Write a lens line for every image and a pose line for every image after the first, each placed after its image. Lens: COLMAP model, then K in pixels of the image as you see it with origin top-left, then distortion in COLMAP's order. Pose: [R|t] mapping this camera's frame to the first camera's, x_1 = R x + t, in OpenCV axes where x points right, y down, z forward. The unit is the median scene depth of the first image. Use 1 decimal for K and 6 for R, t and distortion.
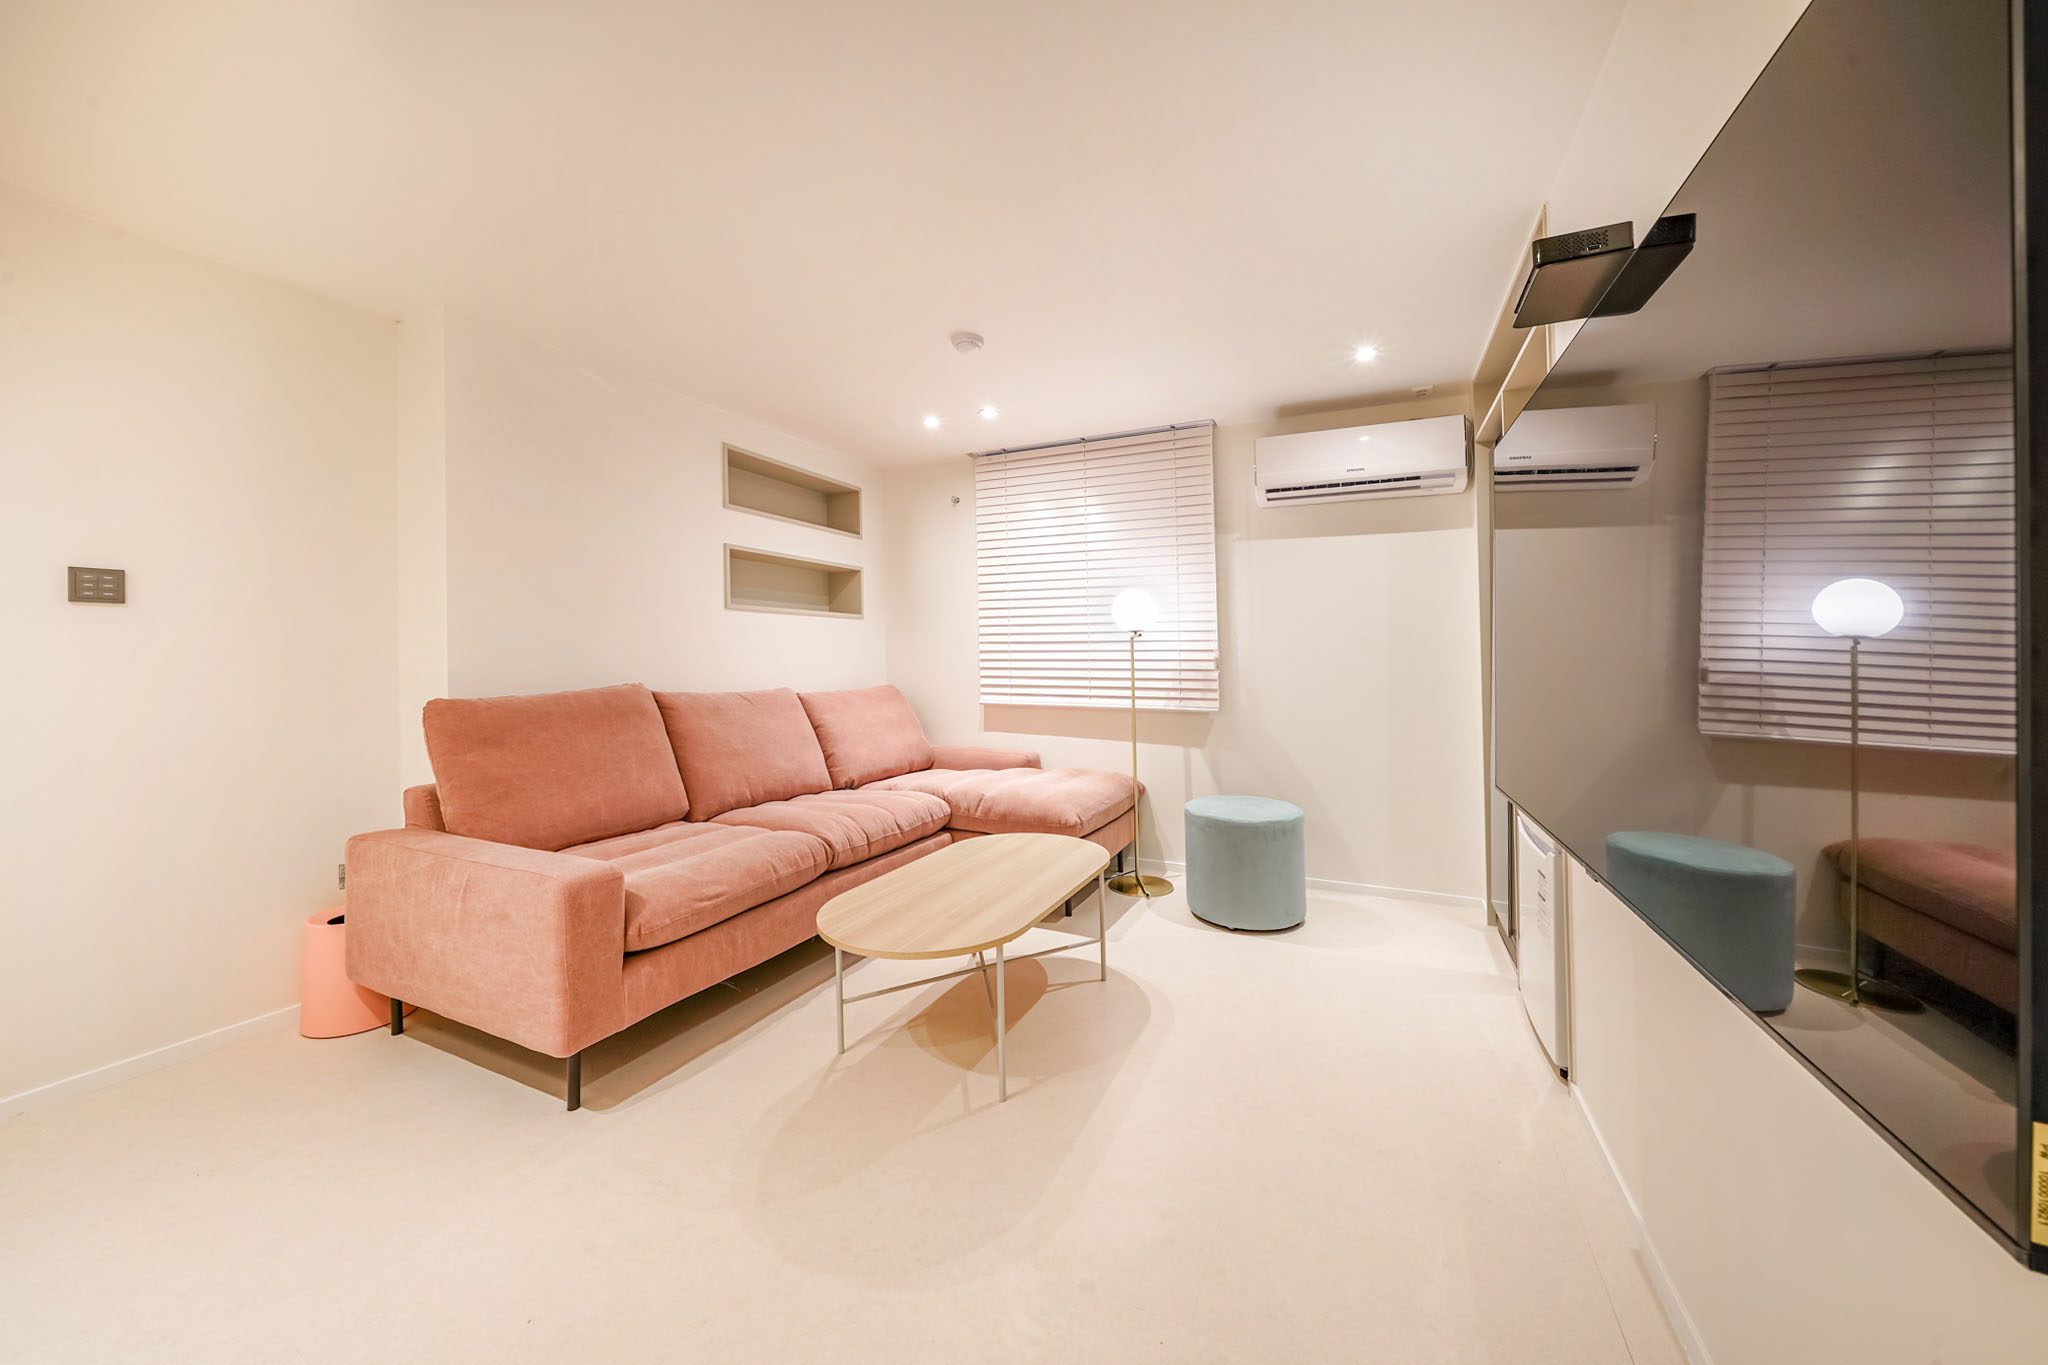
lens RADIAL K [[708.1, 0, 1039.9], [0, 708.1, 649.5], [0, 0, 1]] dist [-0.012477, -0.000086]
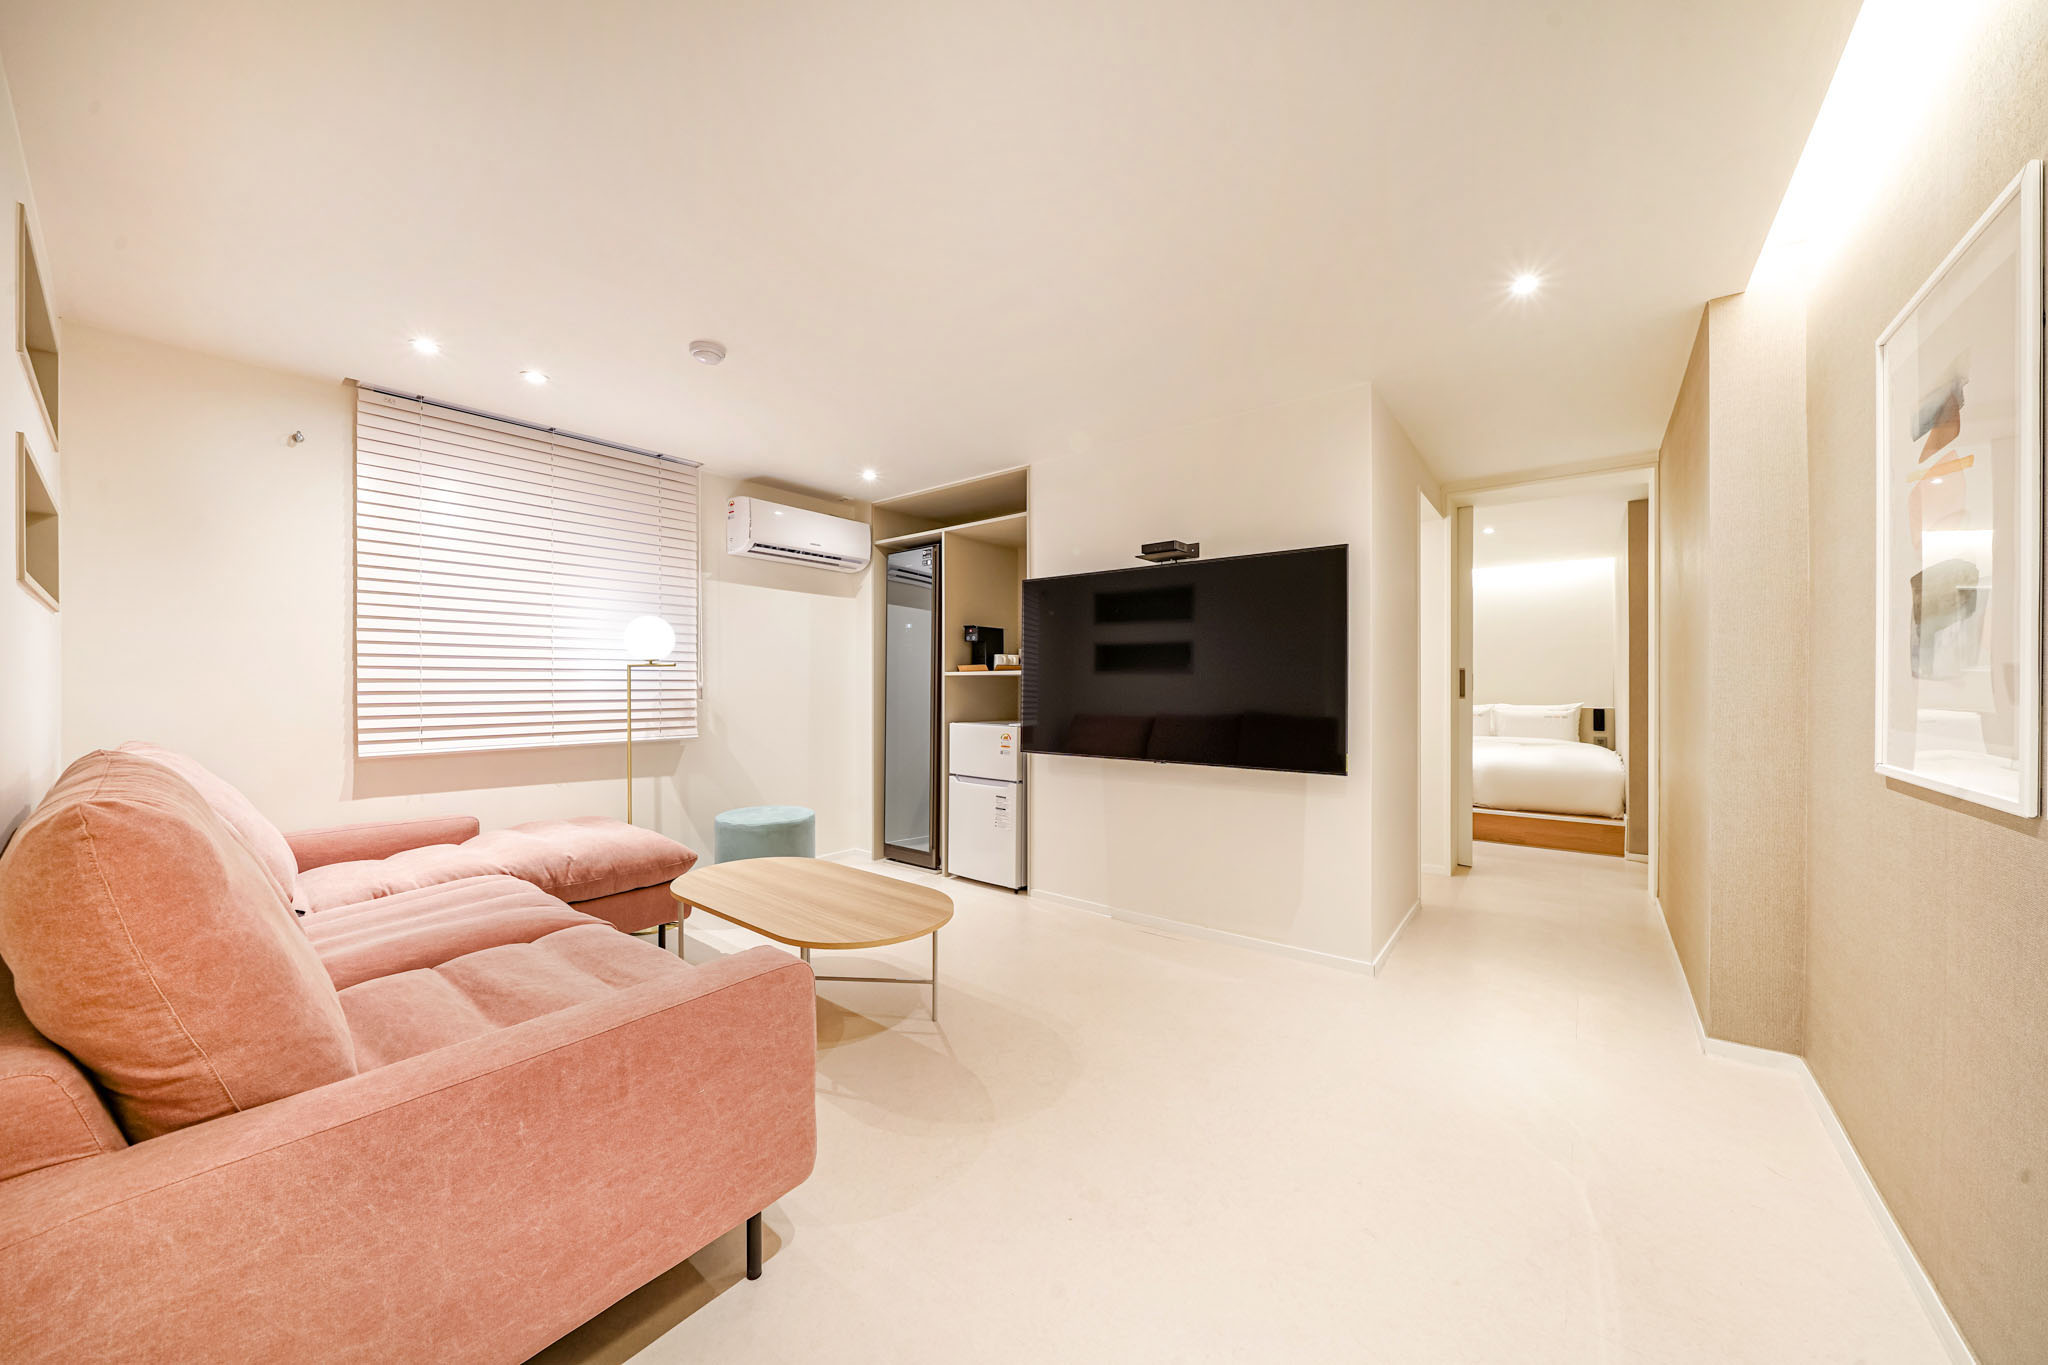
lens RADIAL K [[708.1, 0, 1033.0], [0, 708.1, 682.5], [0, 0, 1]] dist [-0.012477, -0.000086]
pose [[0.239859, 0.001690, 0.970806, -0.657411], [-0.006090, 0.999981, -0.000237, 0.001538], [-0.970789, -0.005856, 0.239865, 0.256059]]
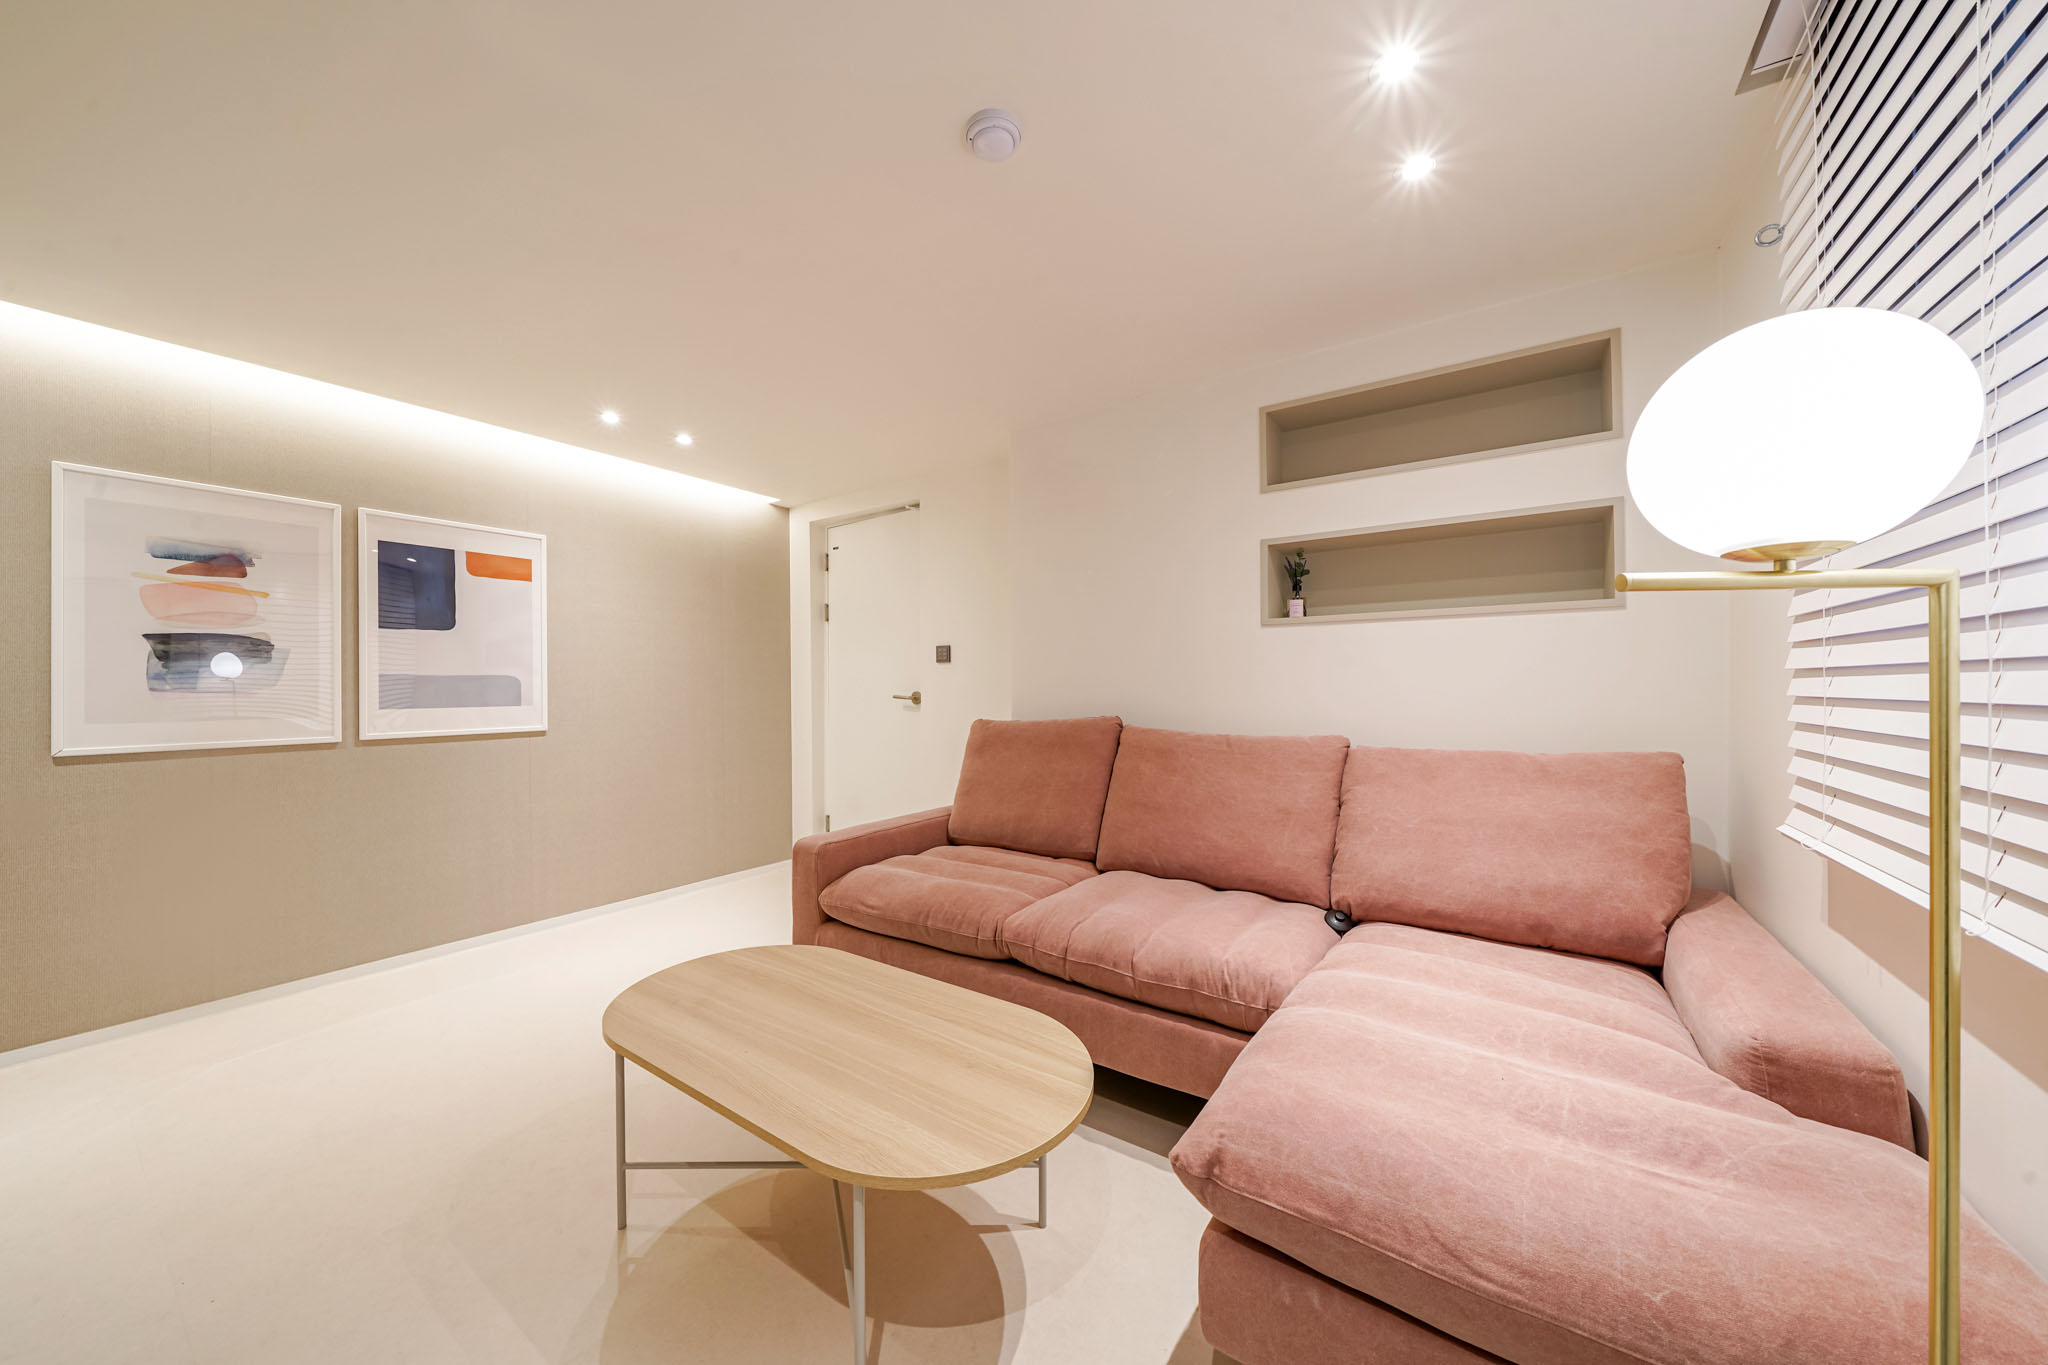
lens RADIAL K [[708.1, 0, 1011.6], [0, 708.1, 697.9], [0, 0, 1]] dist [-0.012477, -0.000086]
pose [[-0.183461, 0.016803, -0.982883, 0.337700], [0.016830, 0.999761, 0.013950, 0.005374], [0.982883, -0.013983, -0.183700, 0.817382]]
